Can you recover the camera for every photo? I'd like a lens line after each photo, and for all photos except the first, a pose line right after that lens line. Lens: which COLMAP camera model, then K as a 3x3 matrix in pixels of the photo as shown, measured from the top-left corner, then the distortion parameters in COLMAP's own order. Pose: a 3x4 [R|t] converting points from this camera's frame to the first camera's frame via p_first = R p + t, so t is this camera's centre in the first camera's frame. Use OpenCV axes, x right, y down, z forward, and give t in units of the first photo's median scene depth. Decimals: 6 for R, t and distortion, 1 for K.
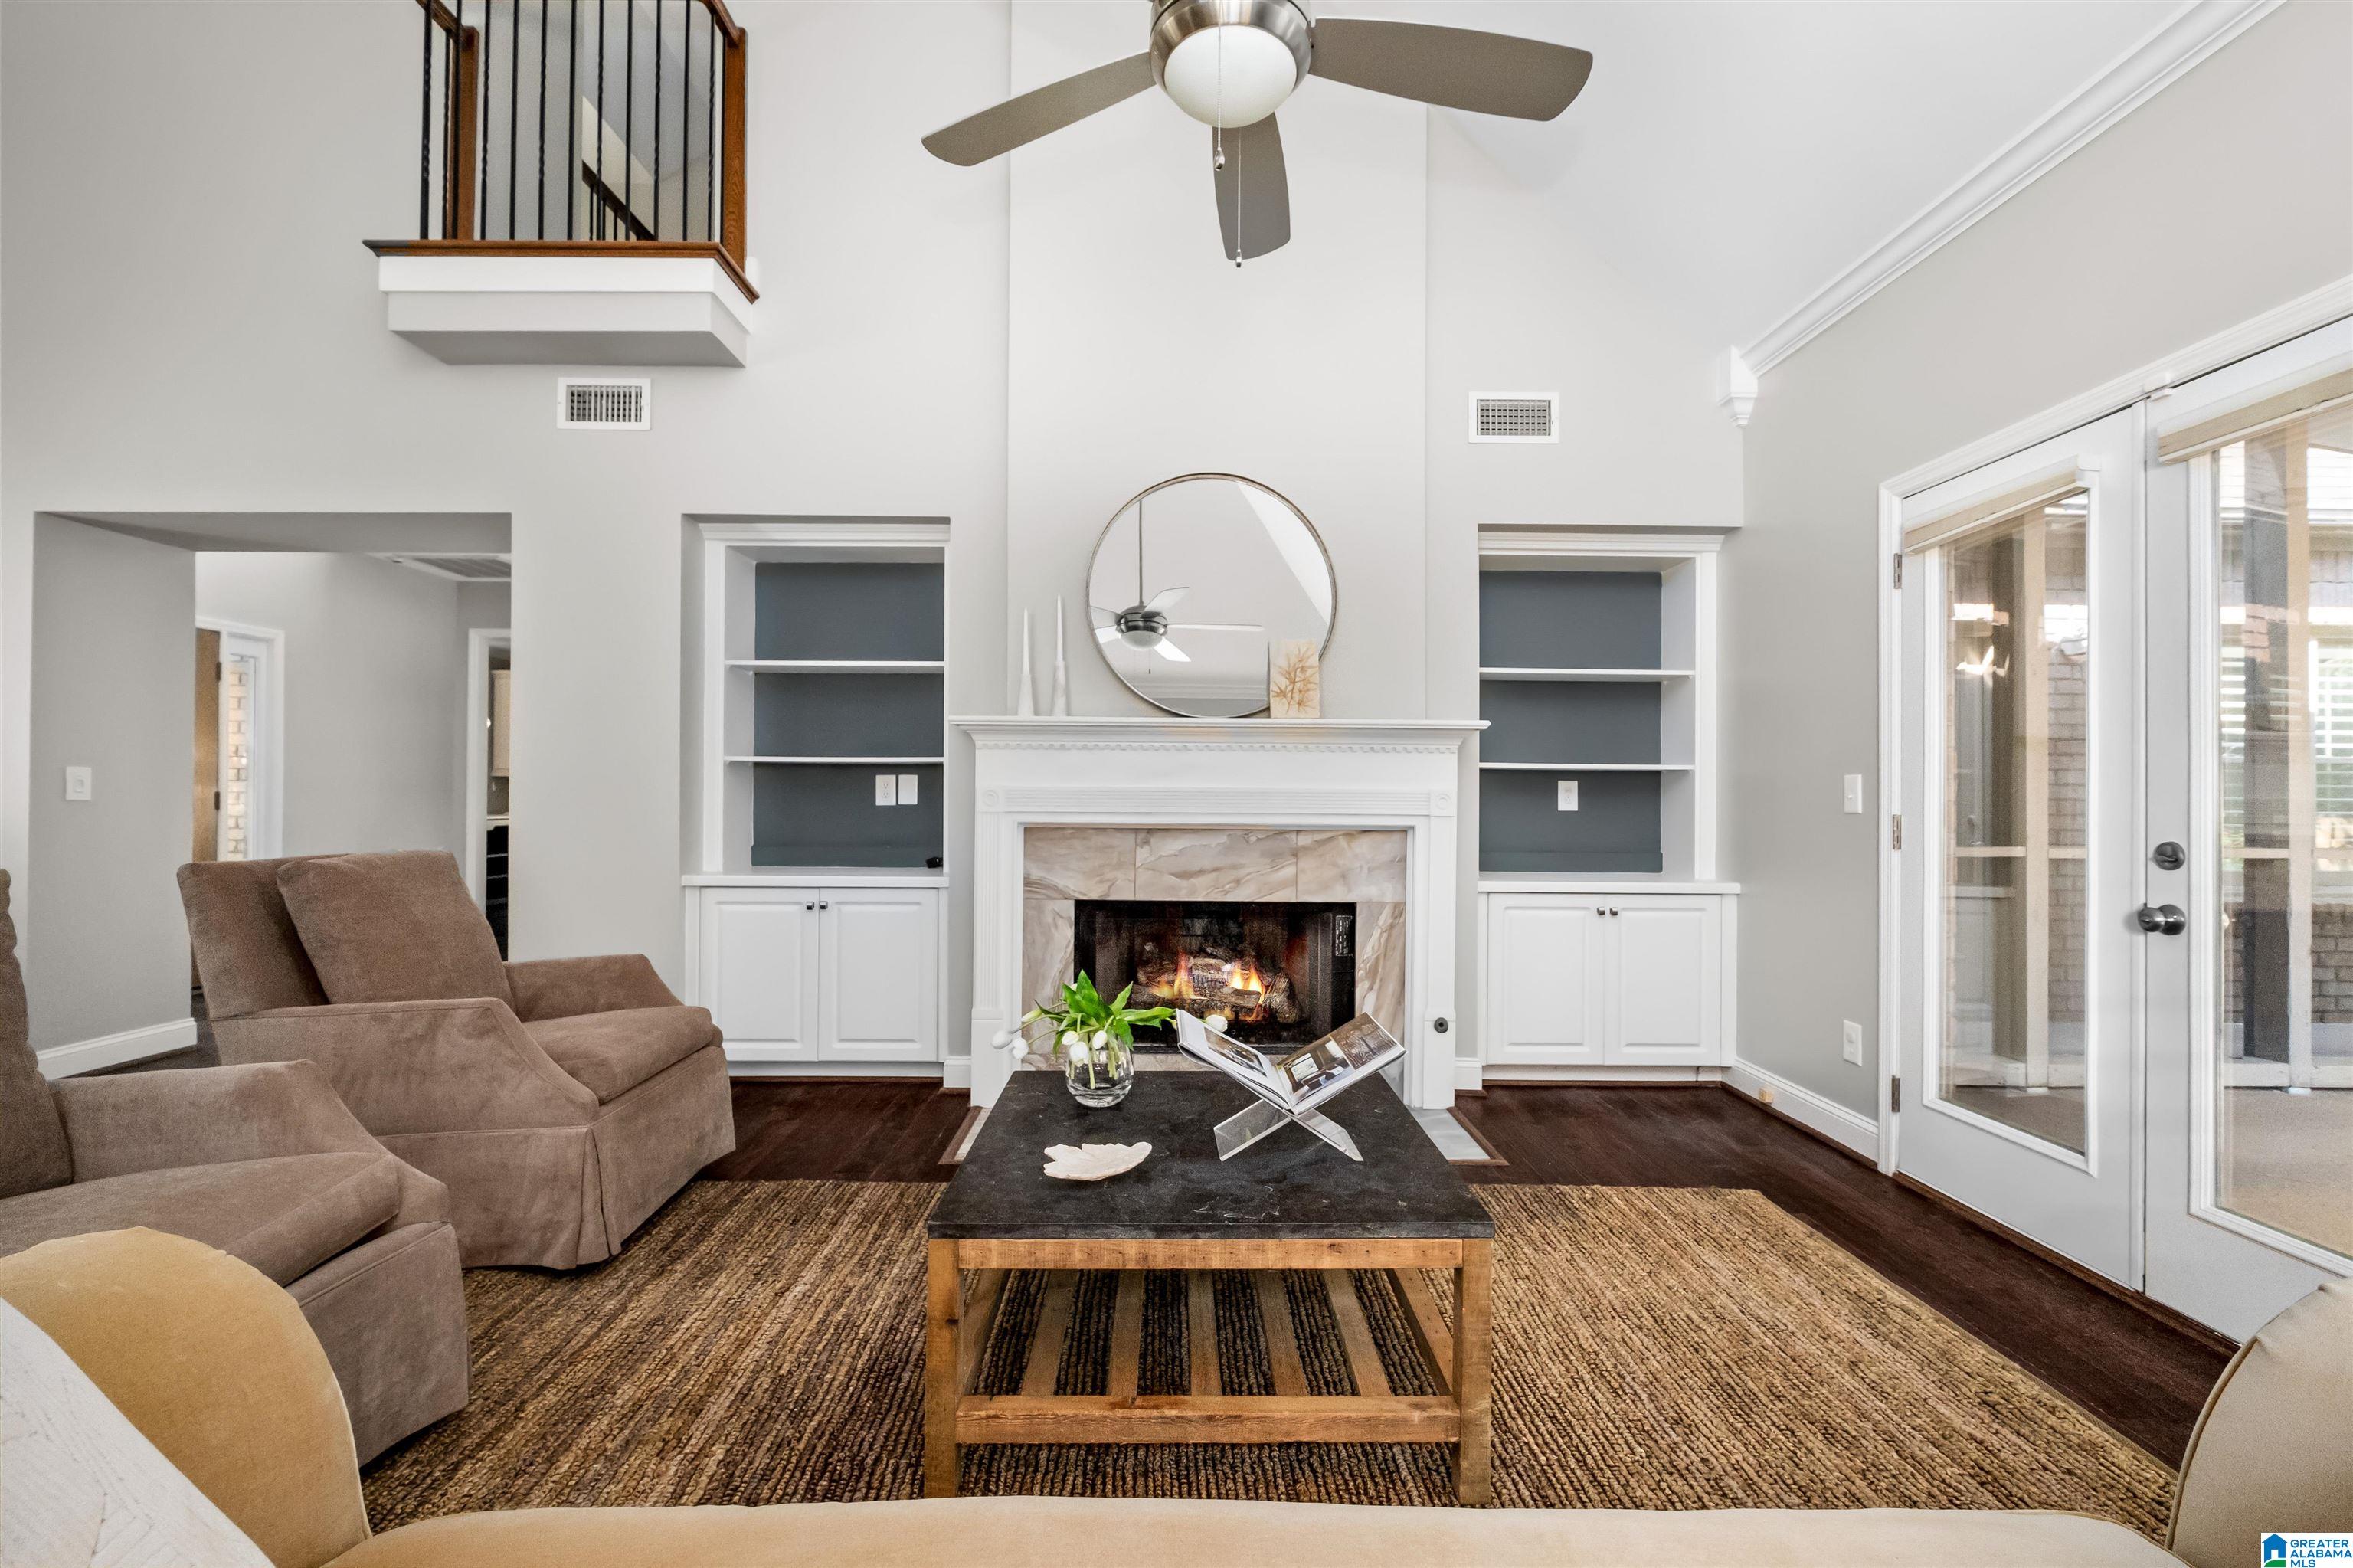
lens RADIAL K [[1022.3, 0, 1176.5], [0, 1022.3, 784.0], [0, 0, 1]] dist [-0.003264, 0.000322]
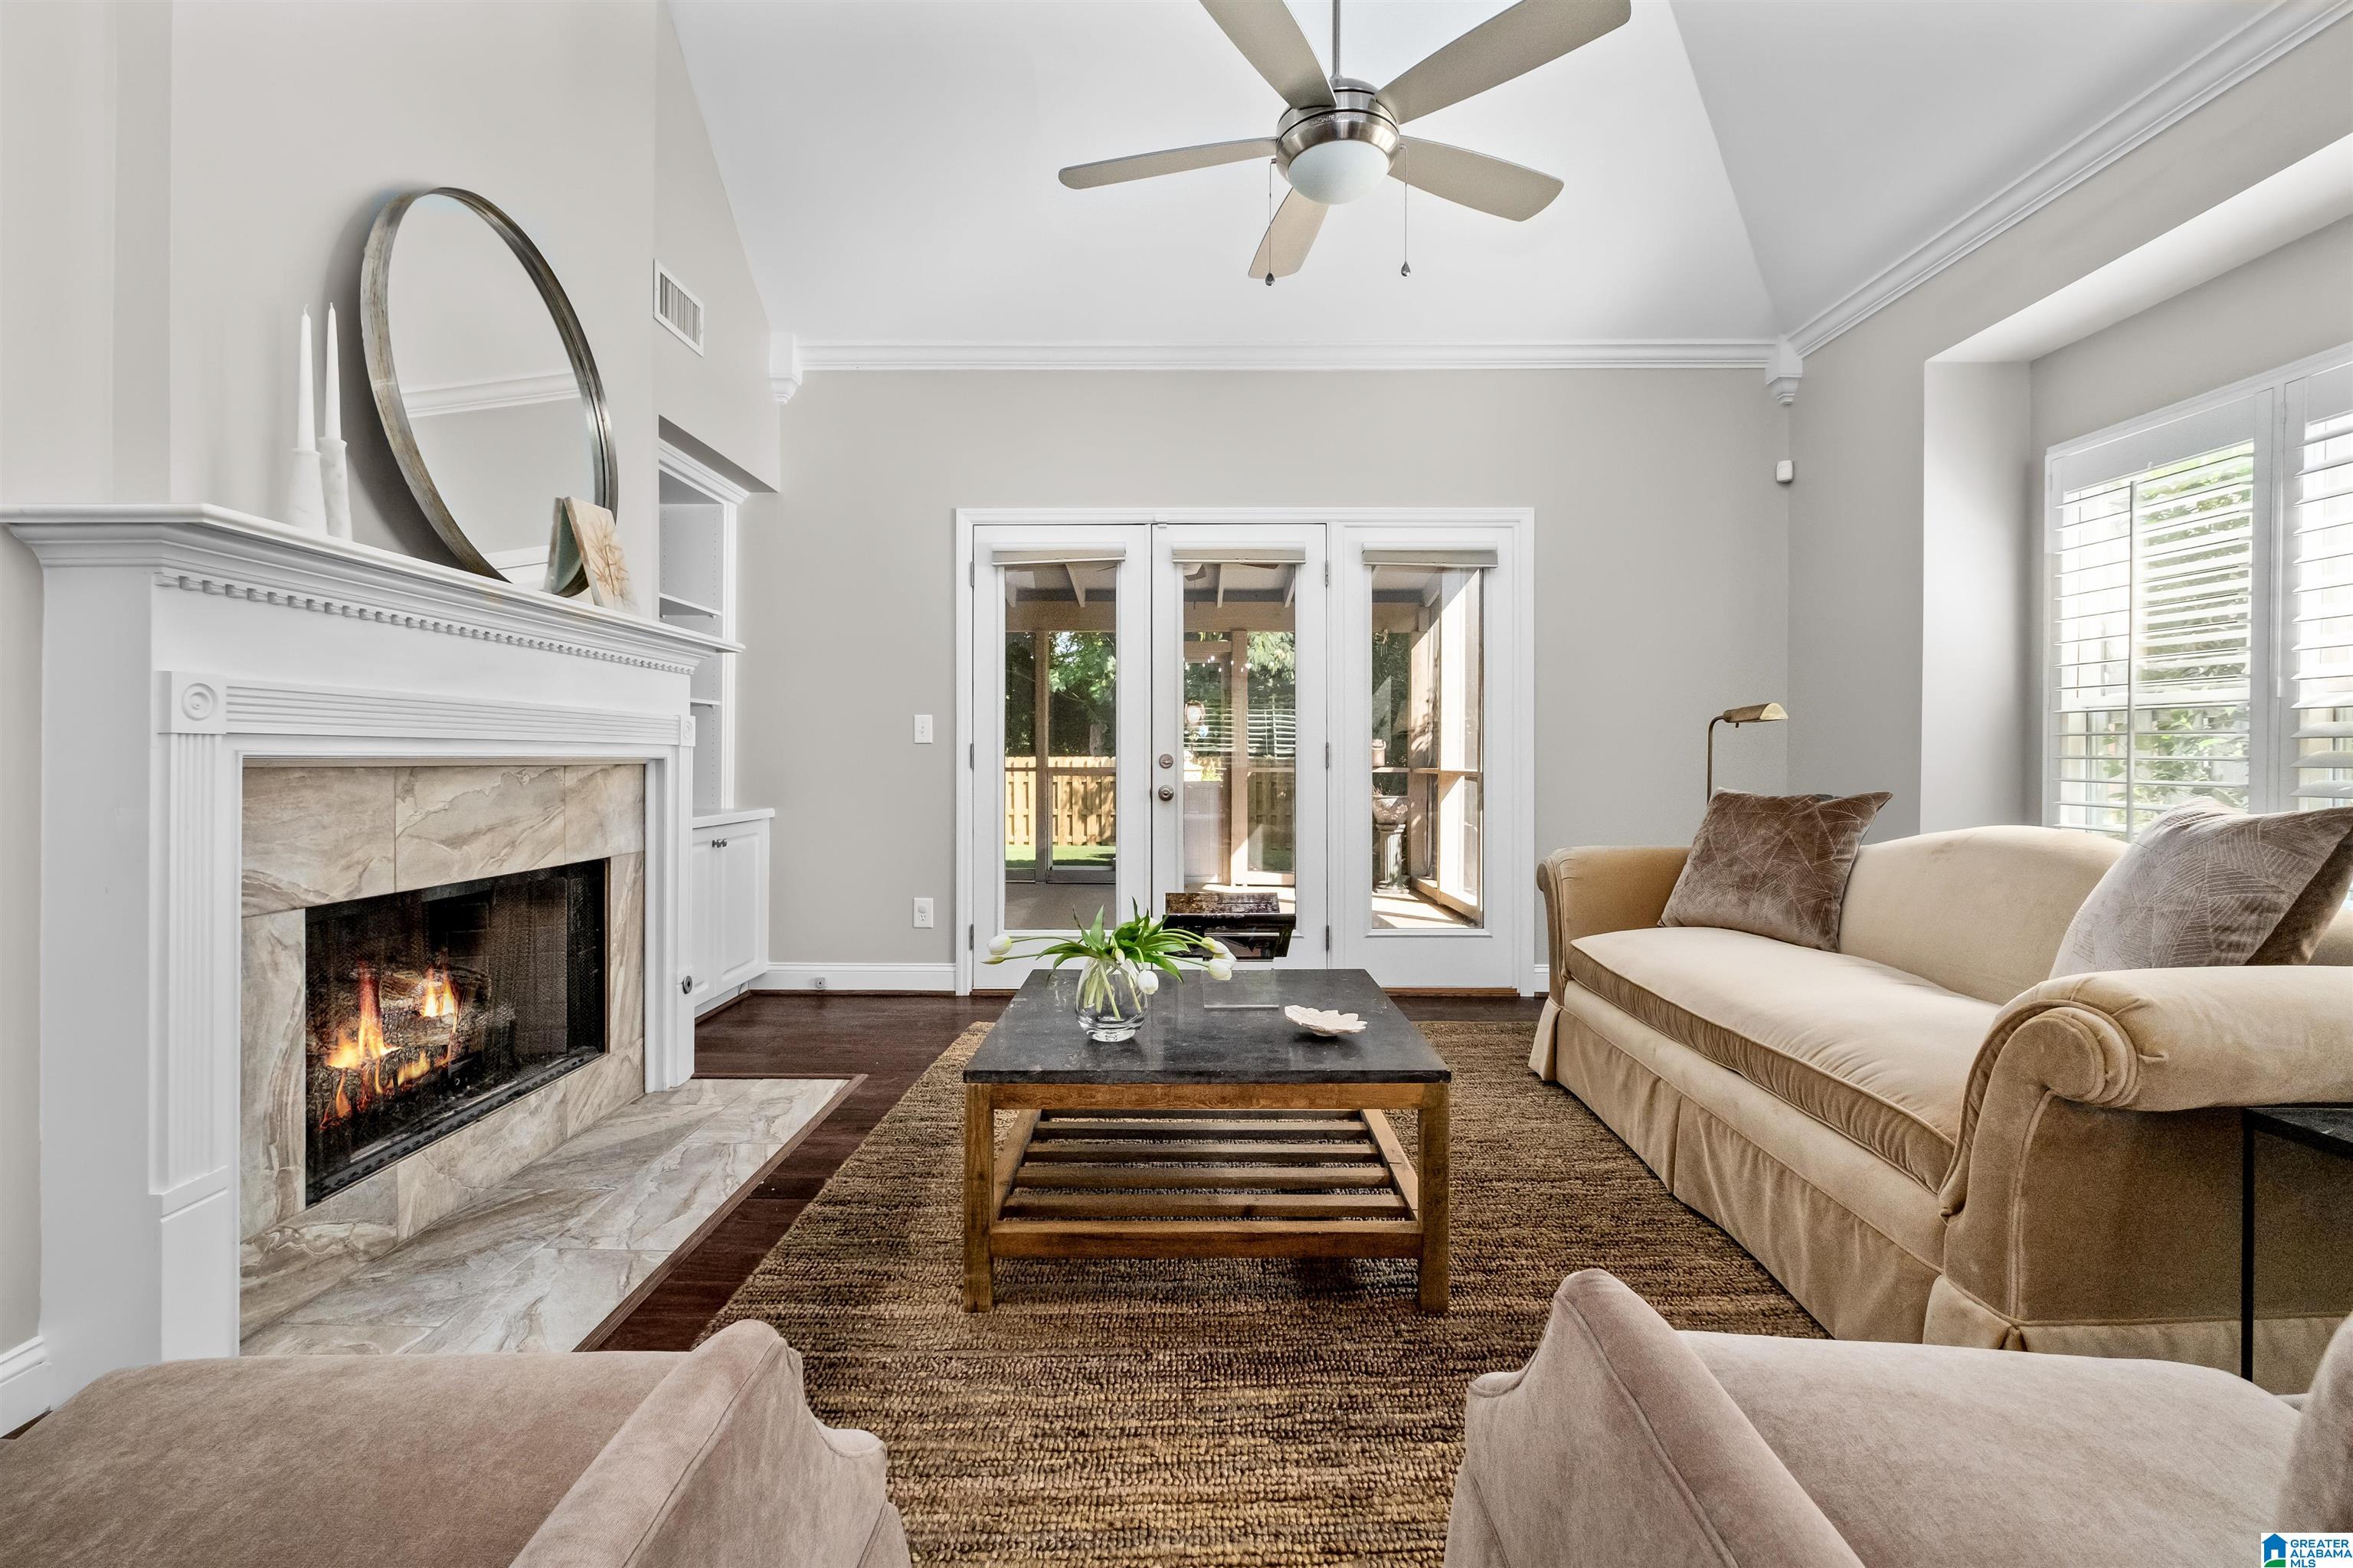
lens RADIAL K [[1041.9, 0, 1186.9], [0, 1041.9, 758.6], [0, 0, 1]] dist [-0.000735, -0.000015]
pose [[0.002418, -0.007685, 0.999968, -0.616121], [-0.014596, 0.999864, 0.007719, 0.028189], [-0.999891, -0.014614, 0.002306, 0.559889]]
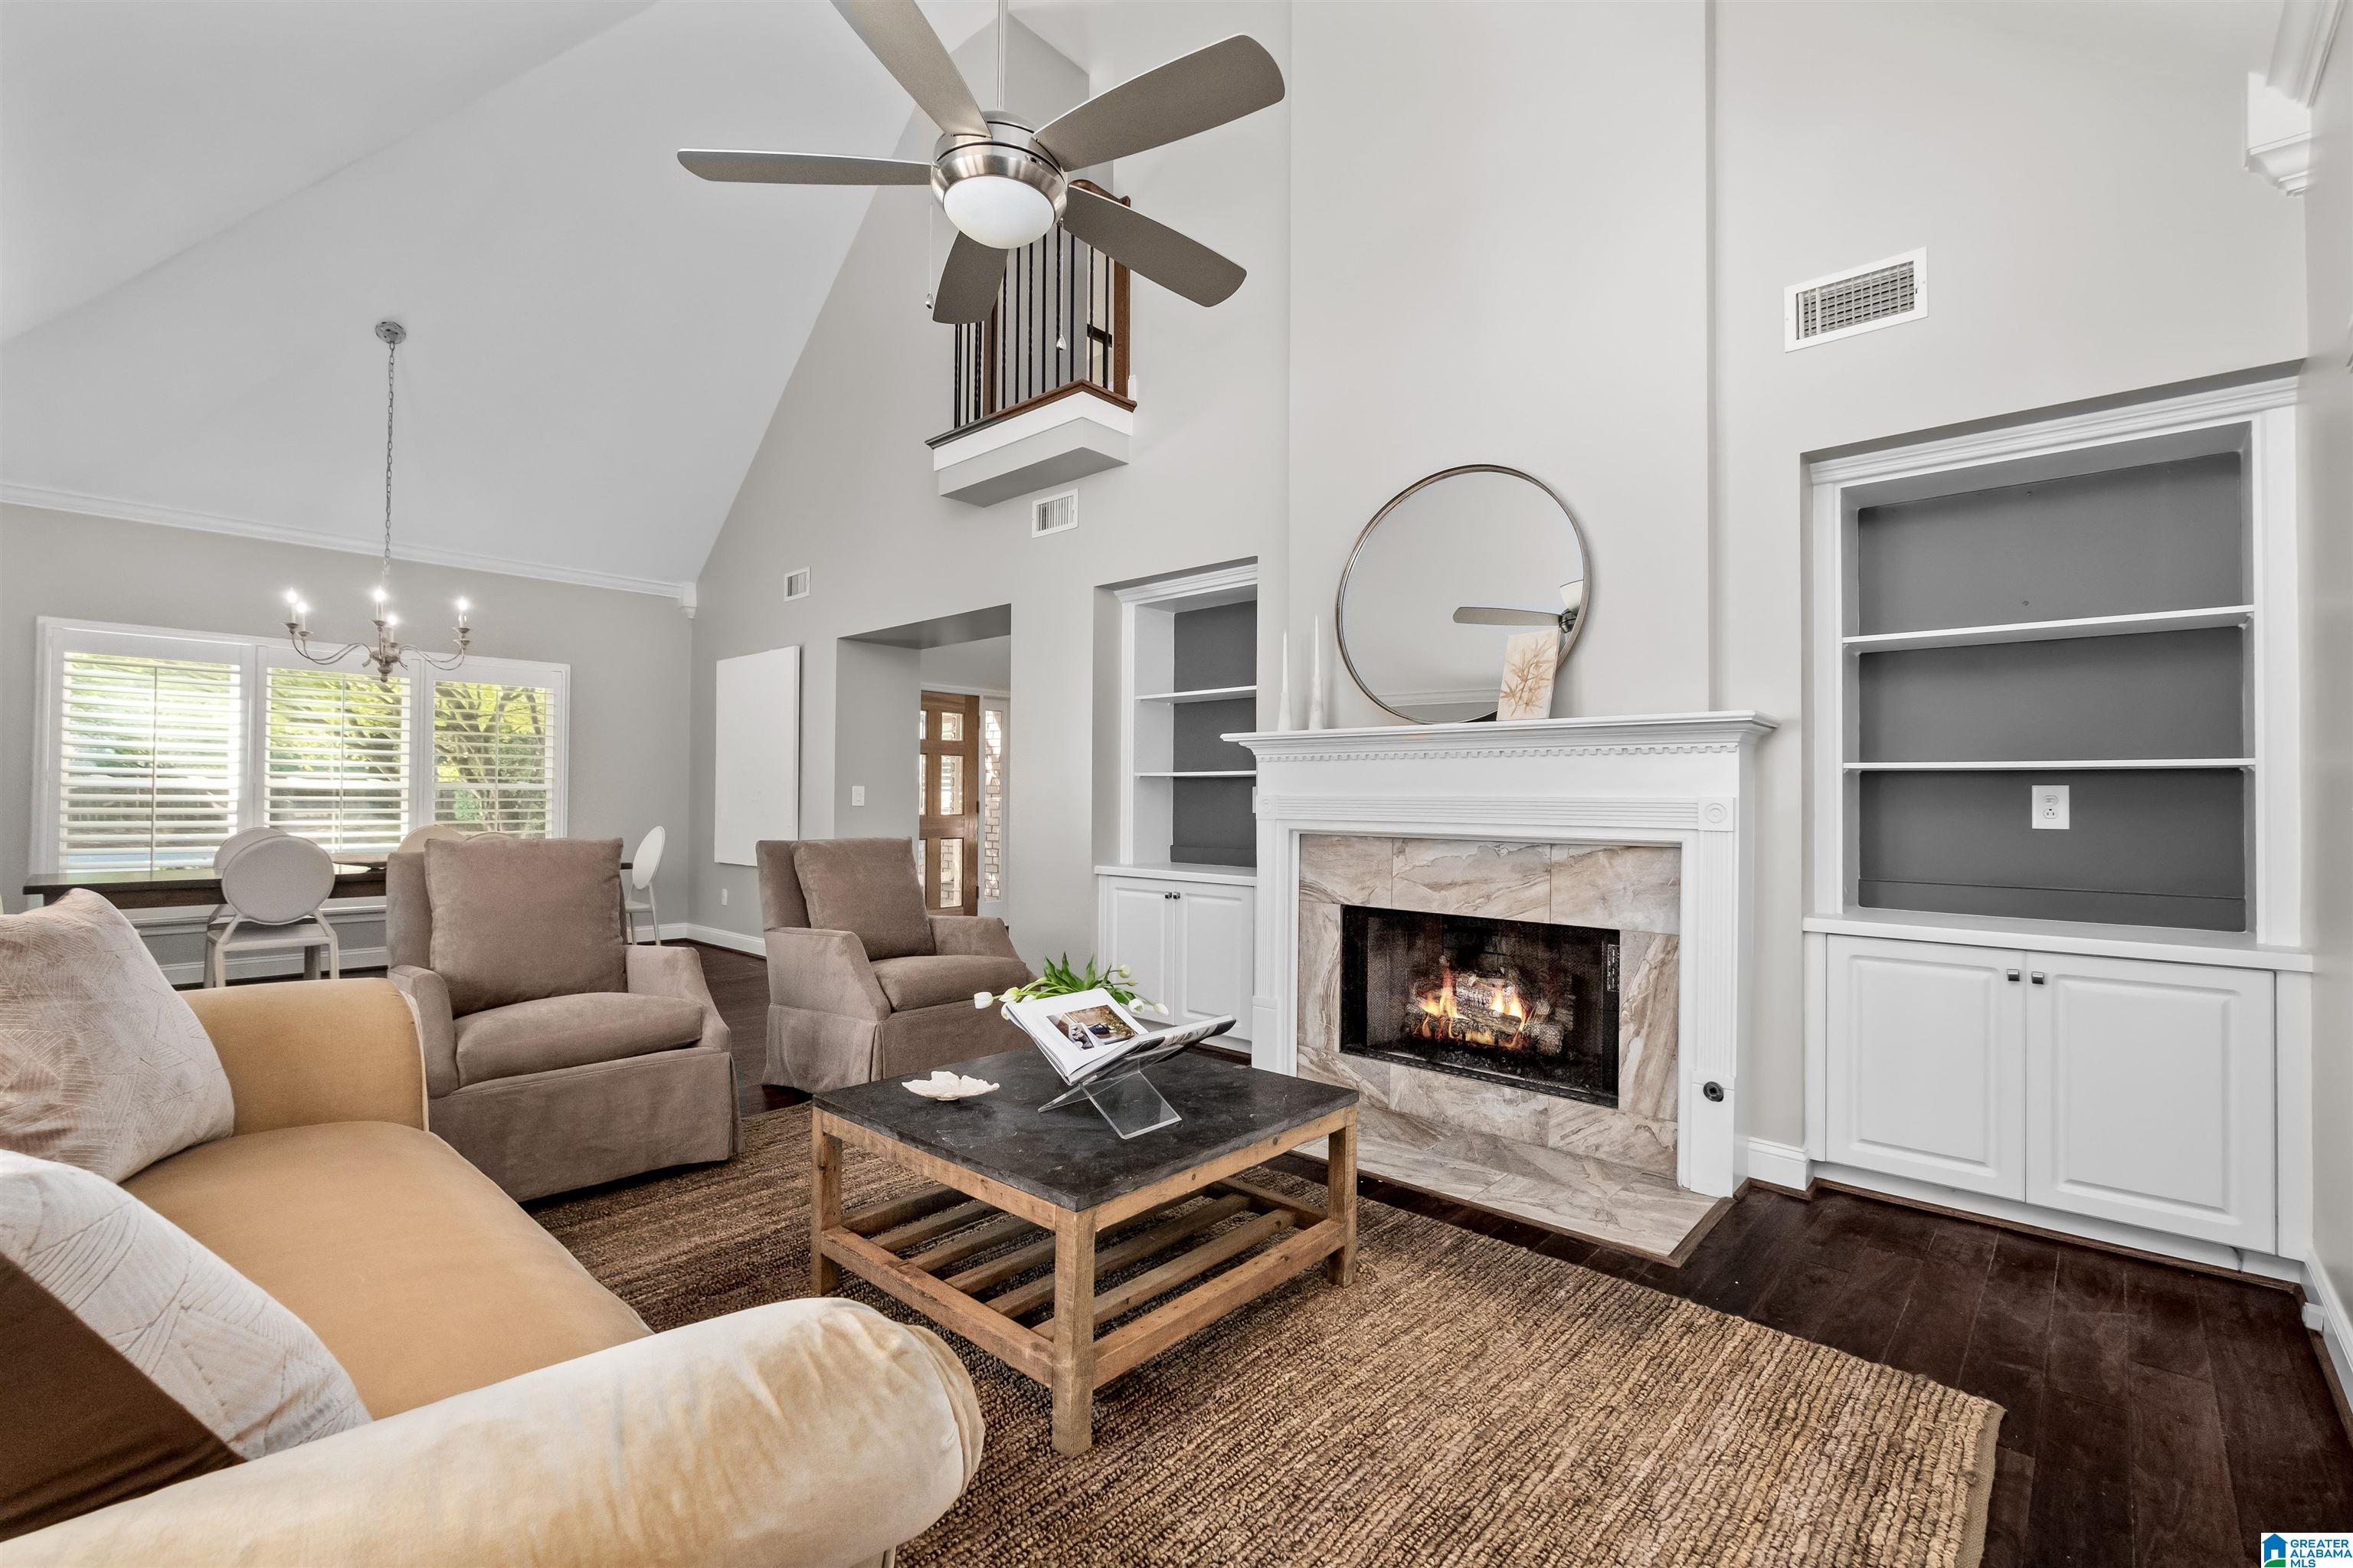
lens RADIAL K [[1022.3, 0, 1176.5], [0, 1022.3, 784.0], [0, 0, 1]] dist [-0.003264, 0.000322]
pose [[0.736159, -0.010786, -0.676722, 0.482654], [0.003118, 0.999916, -0.012546, 0.003103], [0.676801, 0.007126, 0.736131, 0.119464]]
